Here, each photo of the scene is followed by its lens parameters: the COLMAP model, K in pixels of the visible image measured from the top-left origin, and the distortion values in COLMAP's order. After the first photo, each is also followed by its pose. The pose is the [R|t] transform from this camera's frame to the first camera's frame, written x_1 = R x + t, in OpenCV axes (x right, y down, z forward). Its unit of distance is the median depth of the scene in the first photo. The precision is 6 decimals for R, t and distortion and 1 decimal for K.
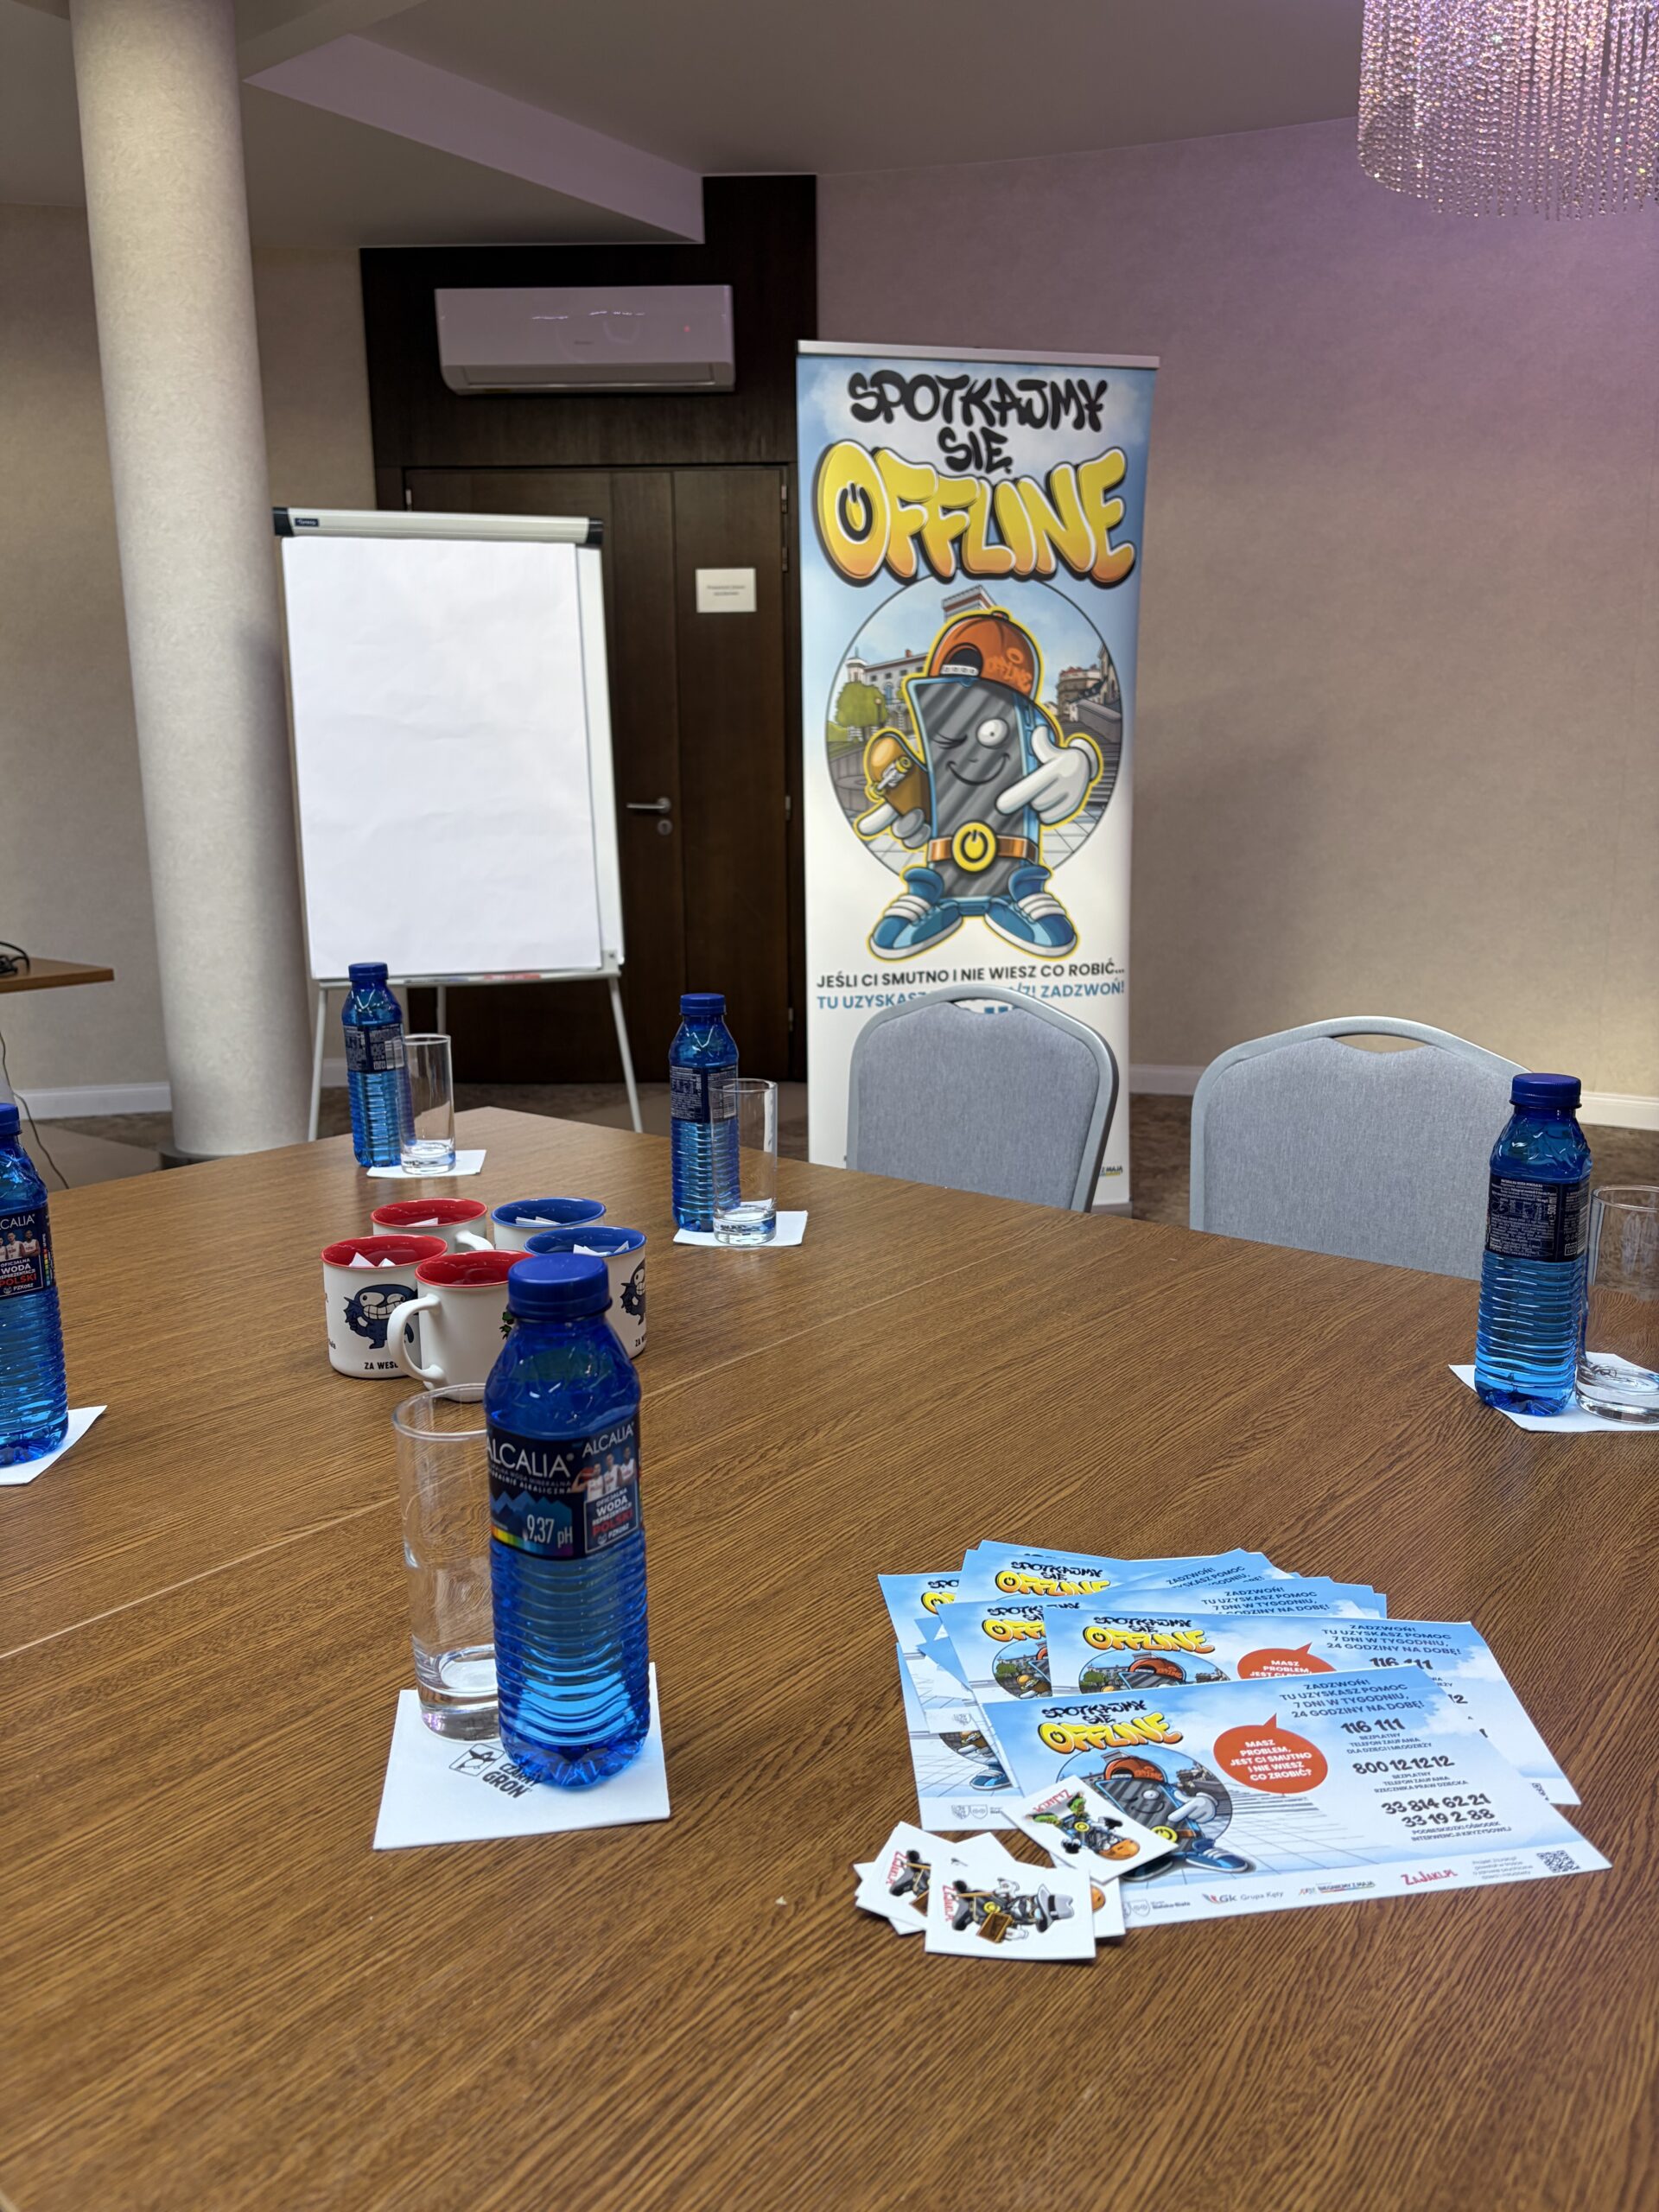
lens RADIAL K [[1670.1, 0, 818.8], [0, 1670.1, 1105.4], [0, 0, 1]] dist [0.030151, -0.049367]
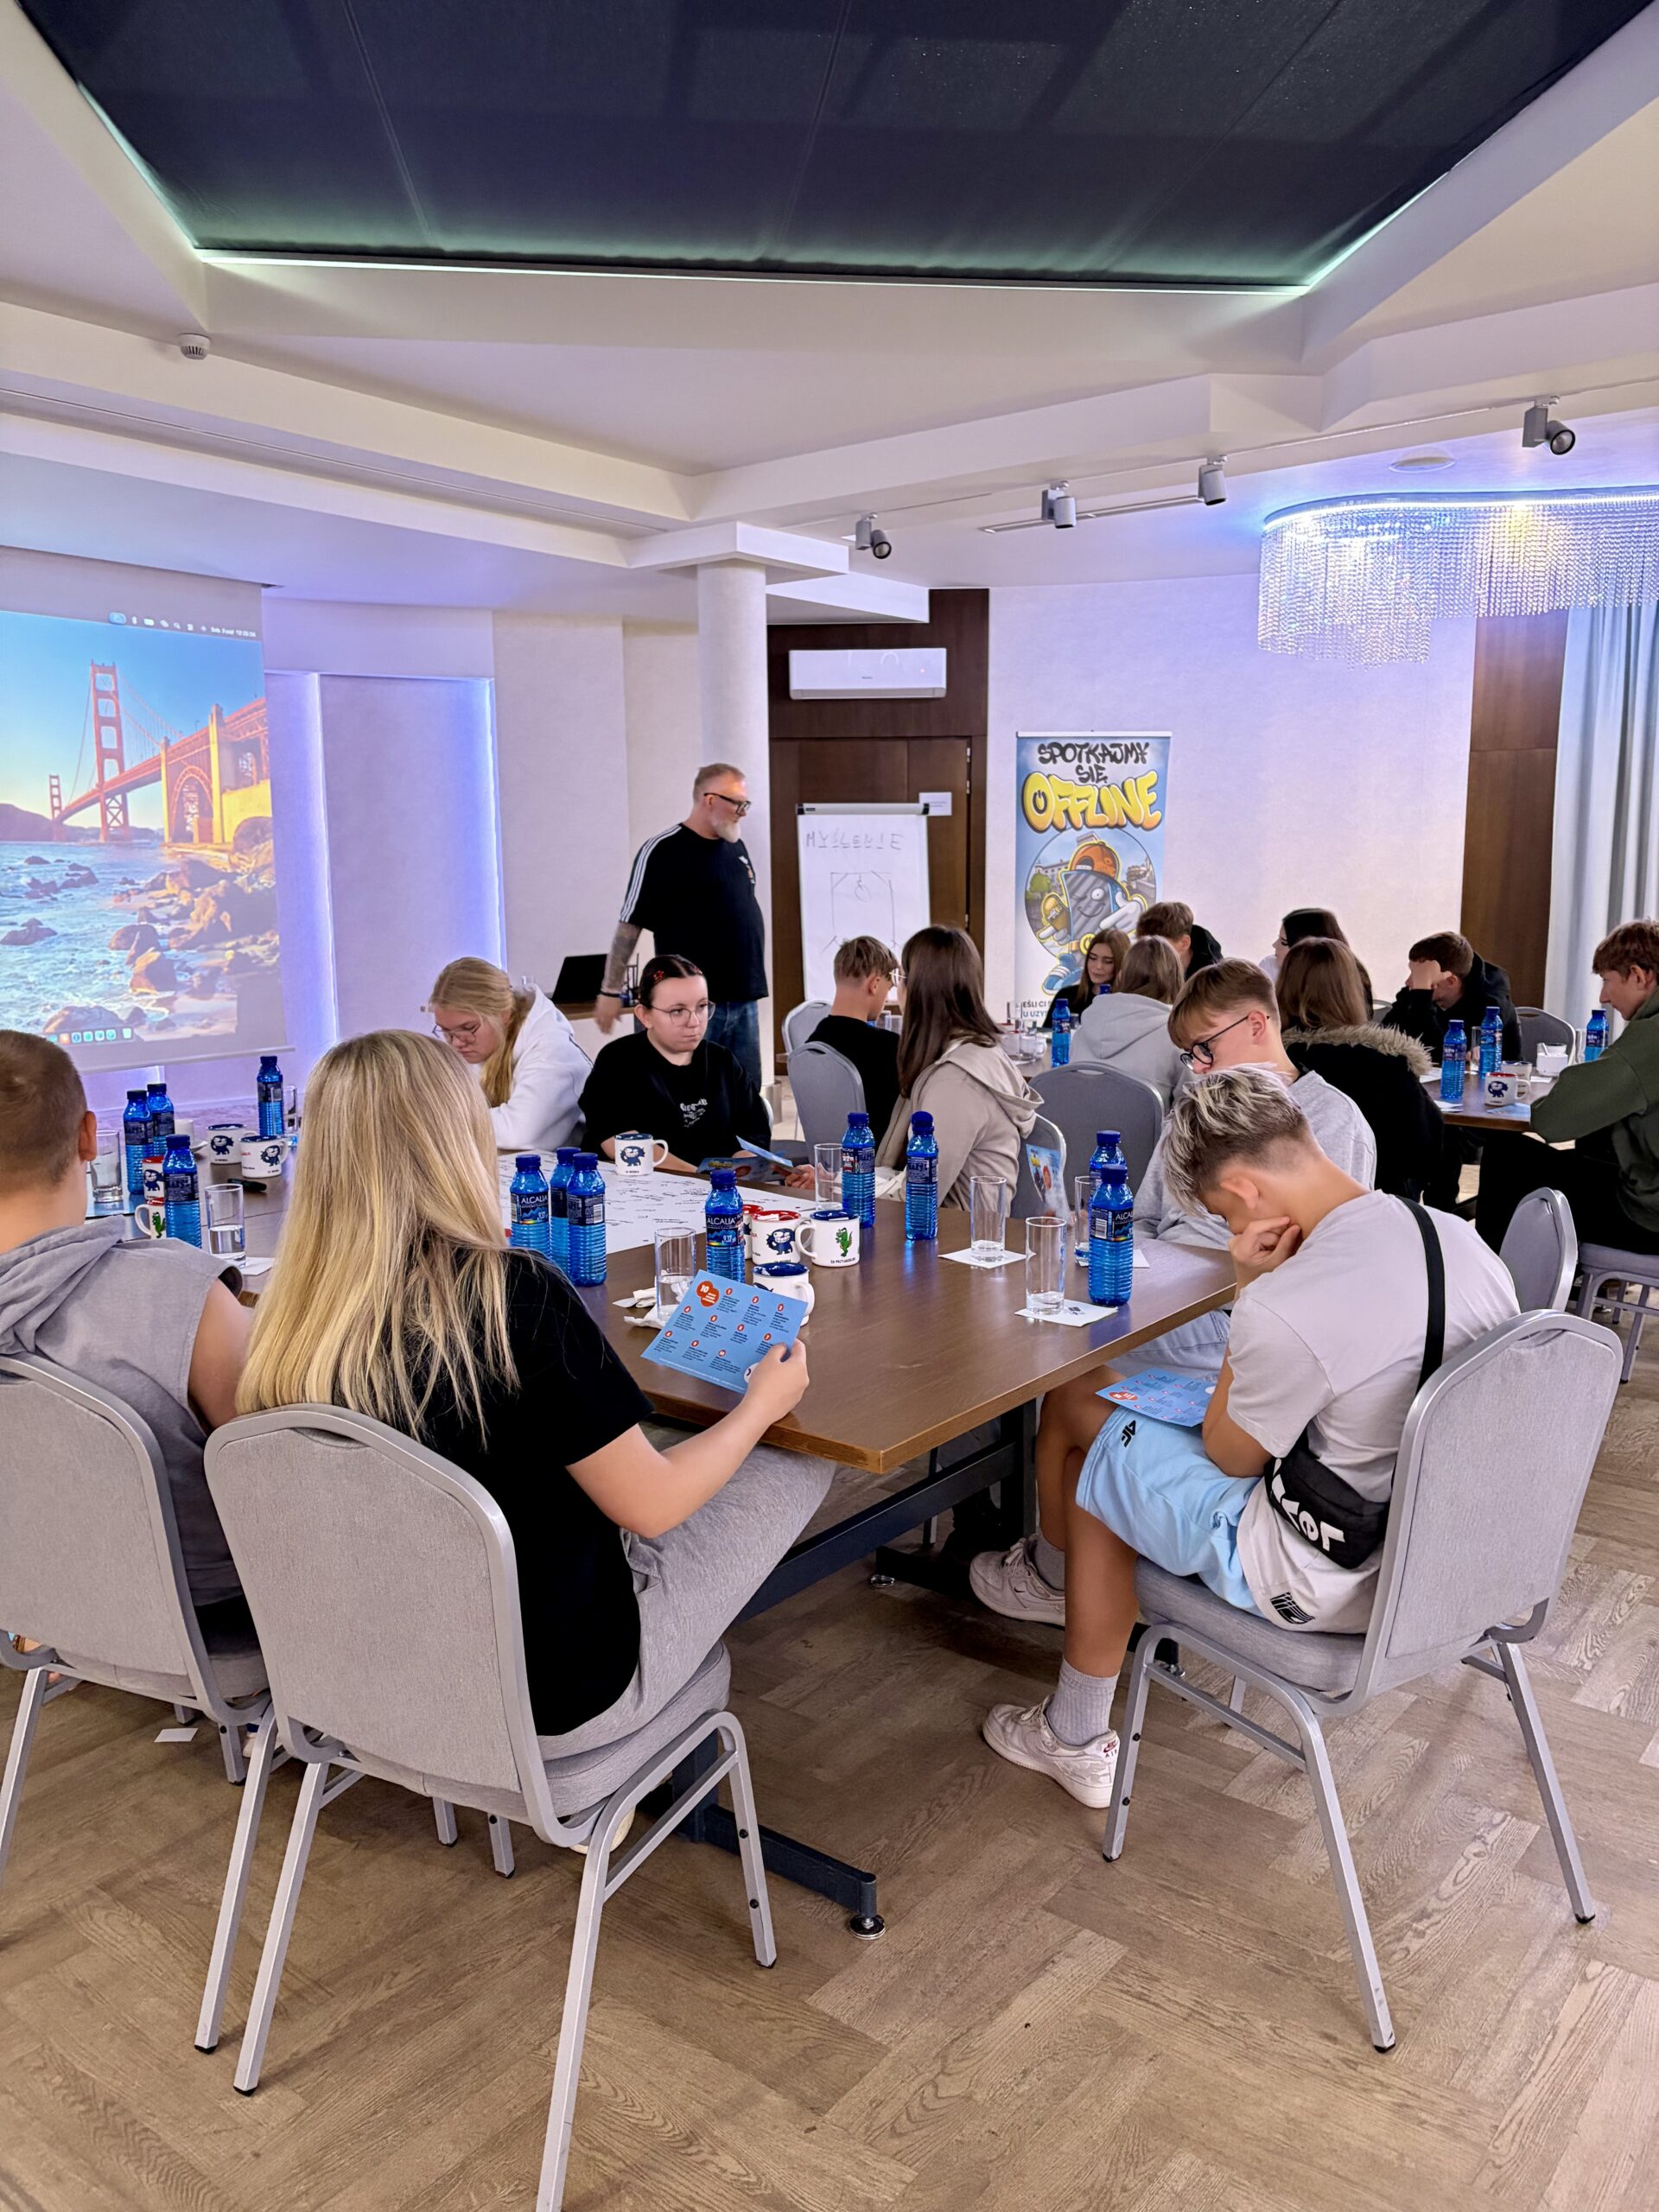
lens RADIAL K [[1670.1, 0, 840.3], [0, 1670.1, 1116.7], [0, 0, 1]] dist [0.030151, -0.049367]
pose [[0.999985, 0.002822, -0.004615, -0.234643], [-0.003045, 0.998792, -0.049040, 0.189378], [0.004471, 0.049053, 0.998786, -1.248053]]
